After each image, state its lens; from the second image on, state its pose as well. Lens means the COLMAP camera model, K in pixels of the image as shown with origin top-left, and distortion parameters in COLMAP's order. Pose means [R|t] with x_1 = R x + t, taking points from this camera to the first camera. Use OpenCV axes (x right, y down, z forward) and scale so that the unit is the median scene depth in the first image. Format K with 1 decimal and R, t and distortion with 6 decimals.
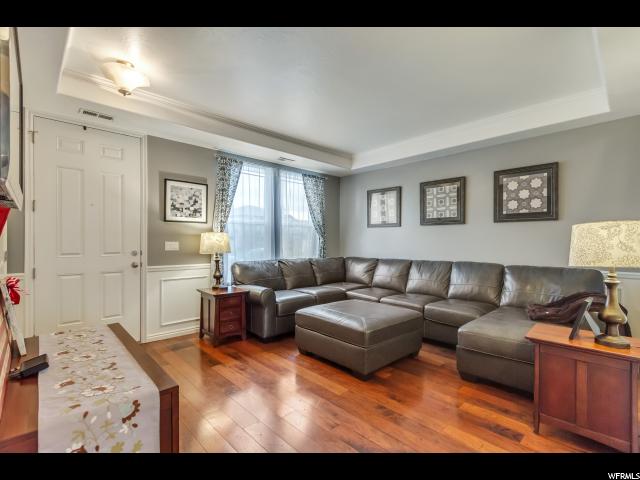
lens RADIAL K [[300.0, 0, 320.0], [0, 300.0, 240.0], [0, 0, 1]] dist [0.000692, 0.000036]
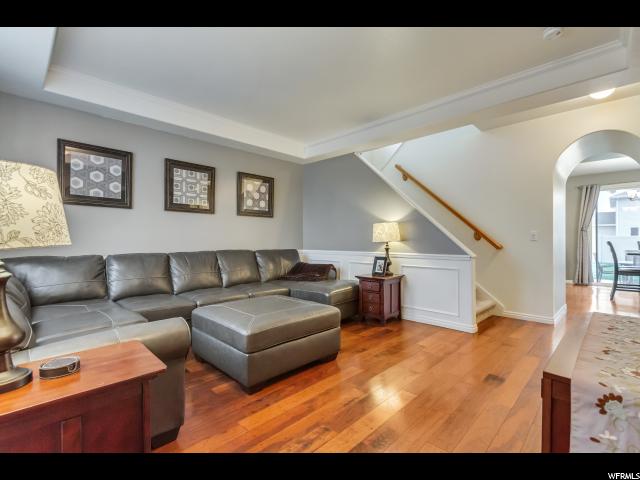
lens RADIAL K [[300.4, 0, 332.6], [0, 300.4, 237.3], [0, 0, 1]] dist [0.057315, 0.000060]
pose [[-0.058895, -0.016559, 0.998127, -0.580322], [-0.023420, 0.999610, 0.015202, 0.001114], [-0.997989, -0.022481, -0.059260, 0.652222]]
